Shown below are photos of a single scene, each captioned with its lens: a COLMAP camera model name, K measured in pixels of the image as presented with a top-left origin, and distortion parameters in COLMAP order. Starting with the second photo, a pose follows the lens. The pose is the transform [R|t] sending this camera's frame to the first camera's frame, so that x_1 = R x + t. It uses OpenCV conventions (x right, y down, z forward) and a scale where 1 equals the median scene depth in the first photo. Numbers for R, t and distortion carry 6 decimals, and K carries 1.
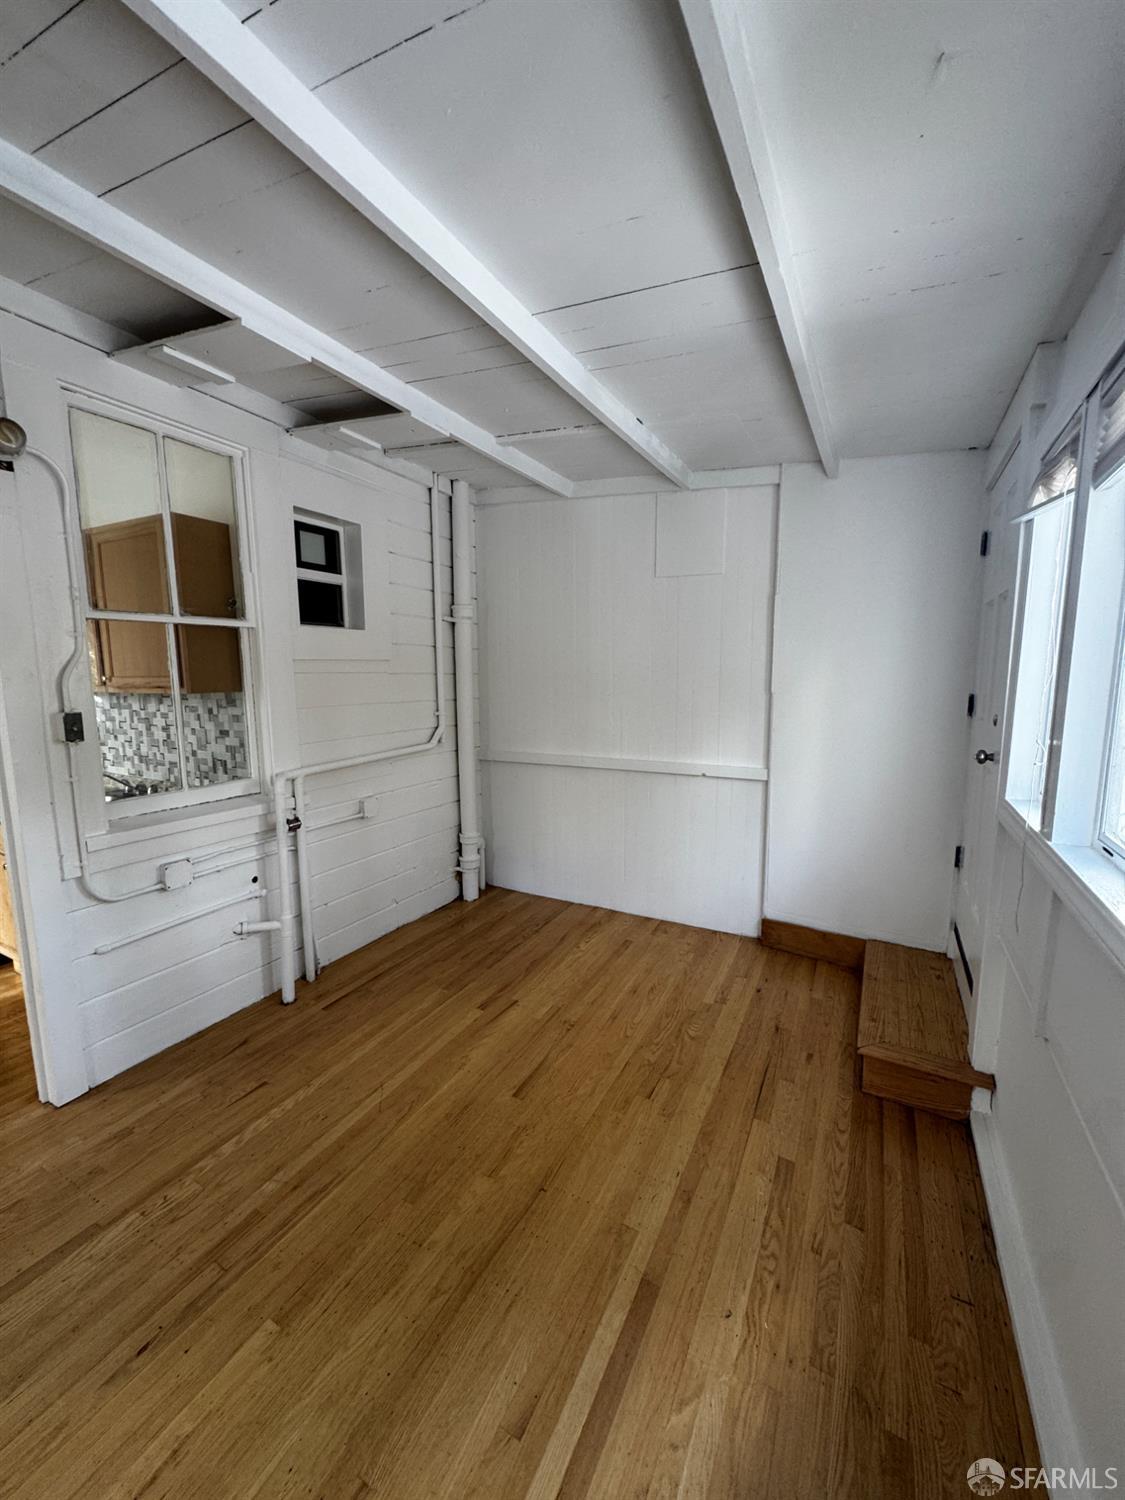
lens RADIAL K [[595.5, 0, 565.1], [0, 595.5, 745.5], [0, 0, 1]] dist [-0.003738, 0.000477]
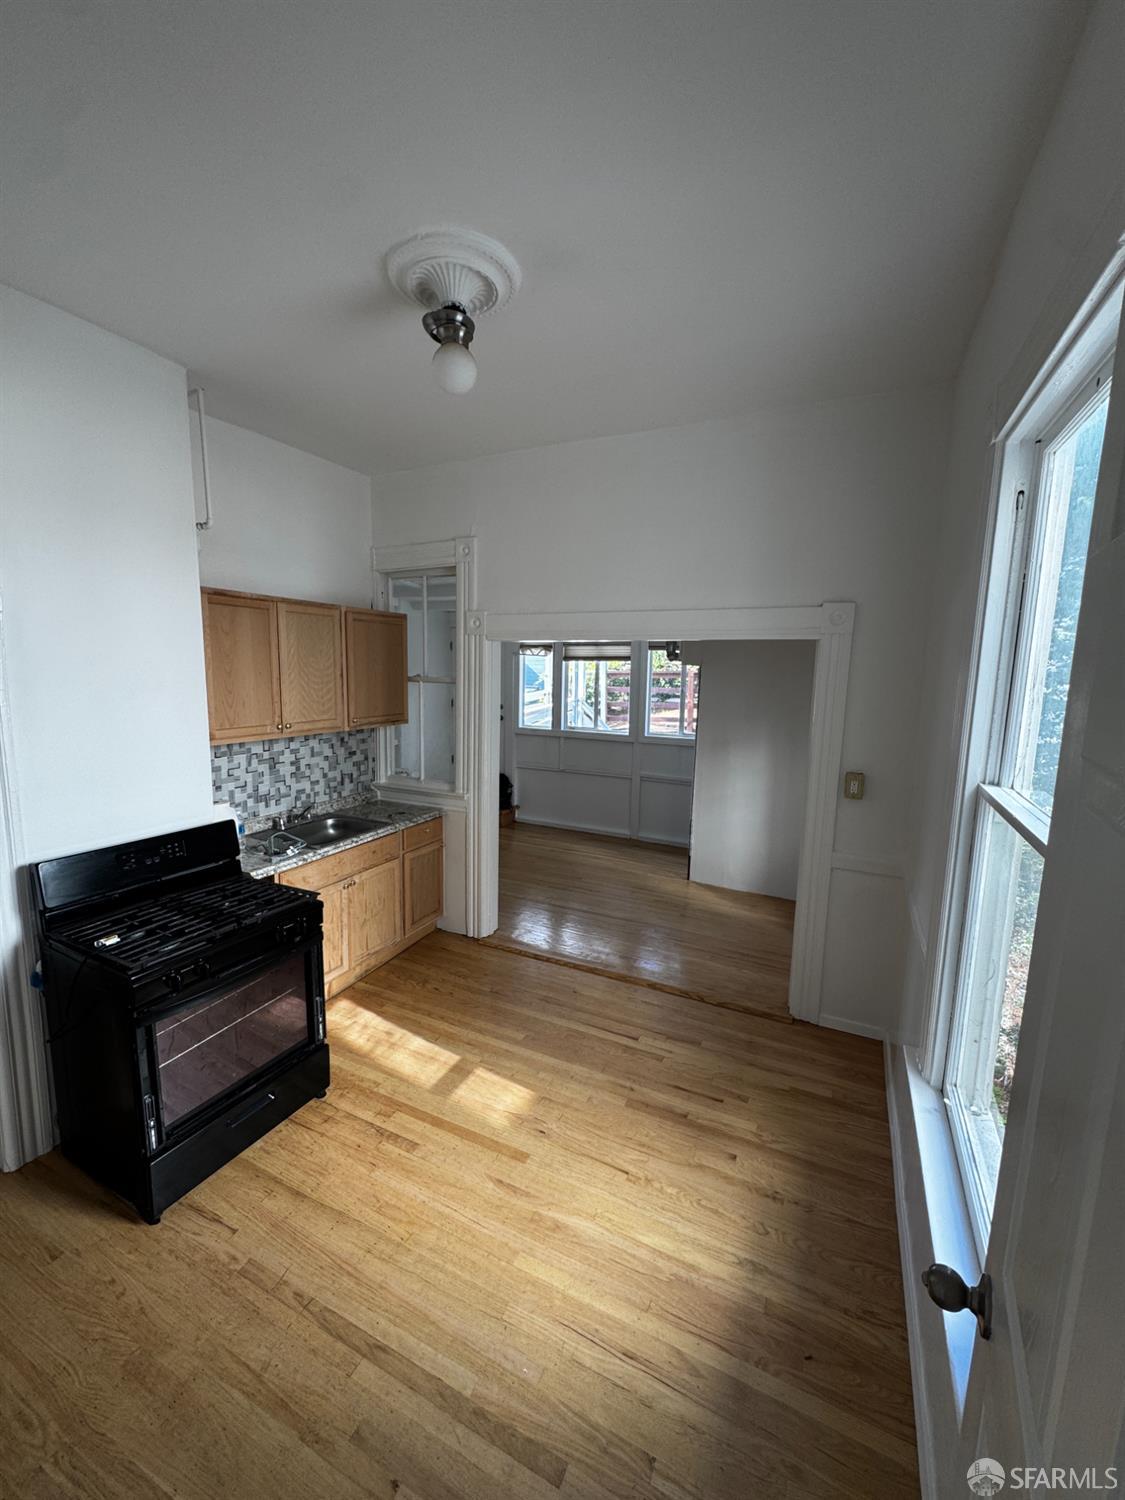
lens RADIAL K [[595.5, 0, 563.1], [0, 595.5, 747.8], [0, 0, 1]] dist [-0.003738, 0.000477]
pose [[-0.038395, -0.130112, 0.990756, -1.912711], [0.105122, 0.985459, 0.133490, -0.163318], [-0.993718, 0.109276, -0.024159, 0.521896]]
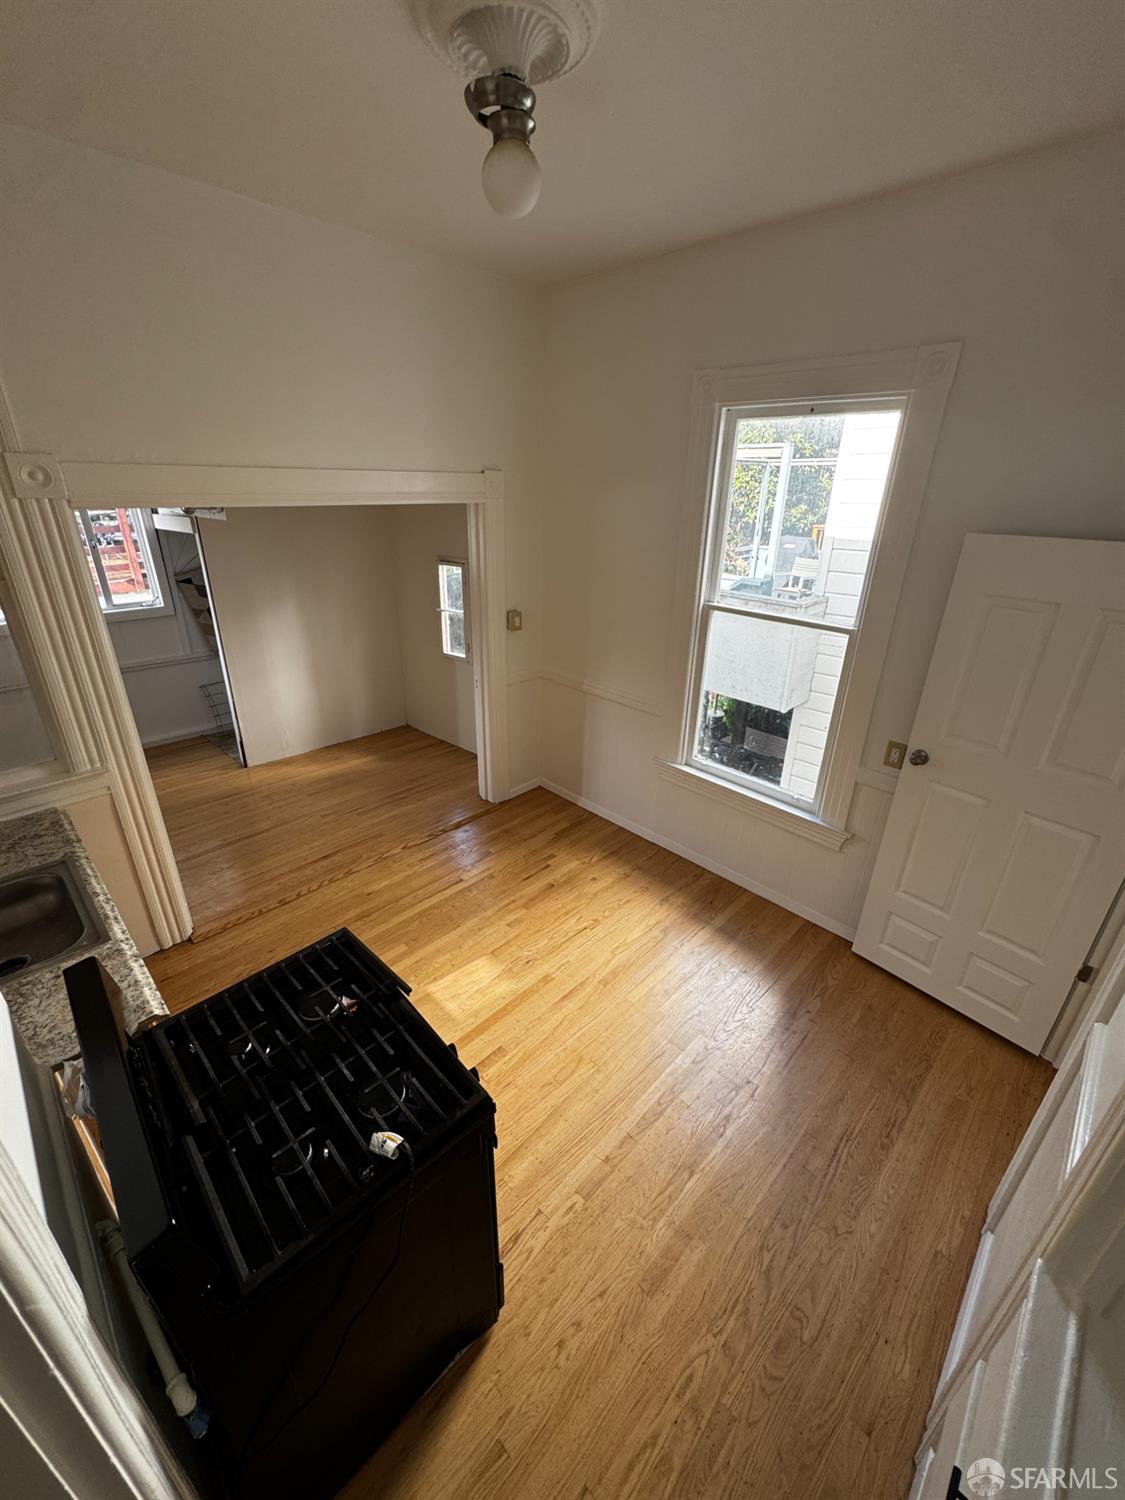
lens RADIAL K [[595.5, 0, 562.0], [0, 595.5, 749.7], [0, 0, 1]] dist [-0.003738, 0.000477]
pose [[-0.956939, -0.126100, 0.261471, -1.442201], [0.026538, 0.858949, 0.511373, -0.337393], [-0.289075, 0.496291, -0.818615, 1.196732]]
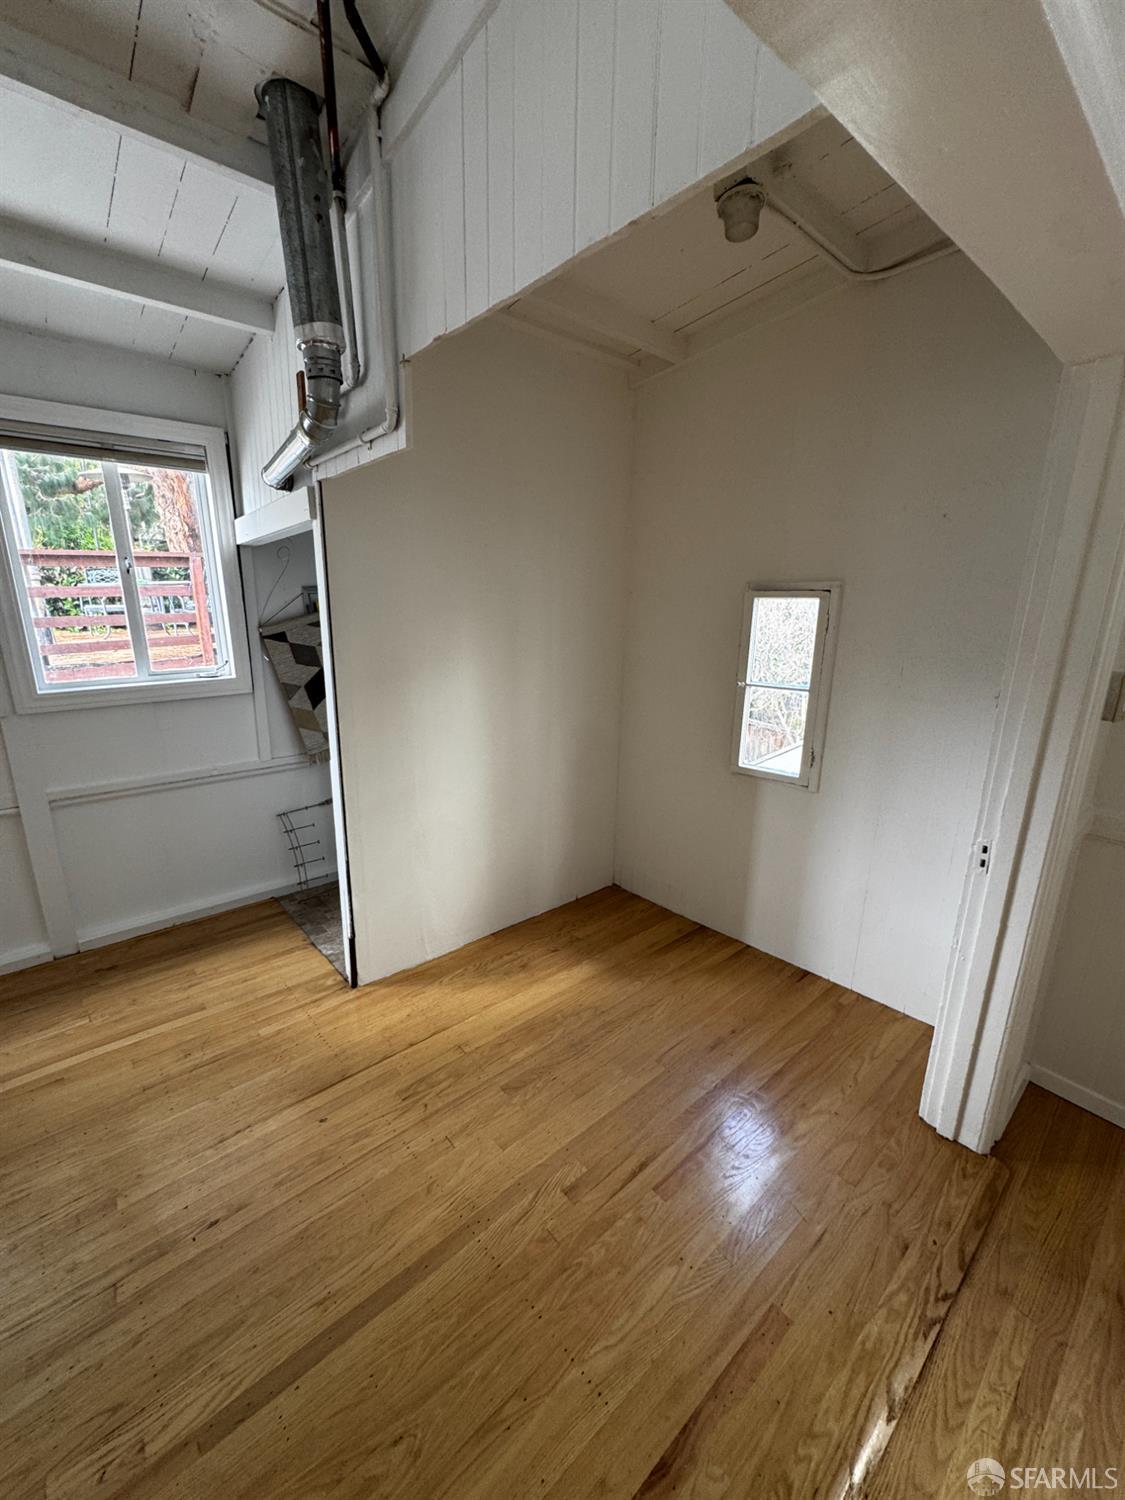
lens RADIAL K [[595.5, 0, 562.2], [0, 595.5, 754.9], [0, 0, 1]] dist [-0.003738, 0.000477]
pose [[-0.930444, -0.094995, 0.353907, -0.727734], [0.042460, 0.931357, 0.361623, -0.068069], [-0.363967, 0.351497, -0.862542, 0.633438]]
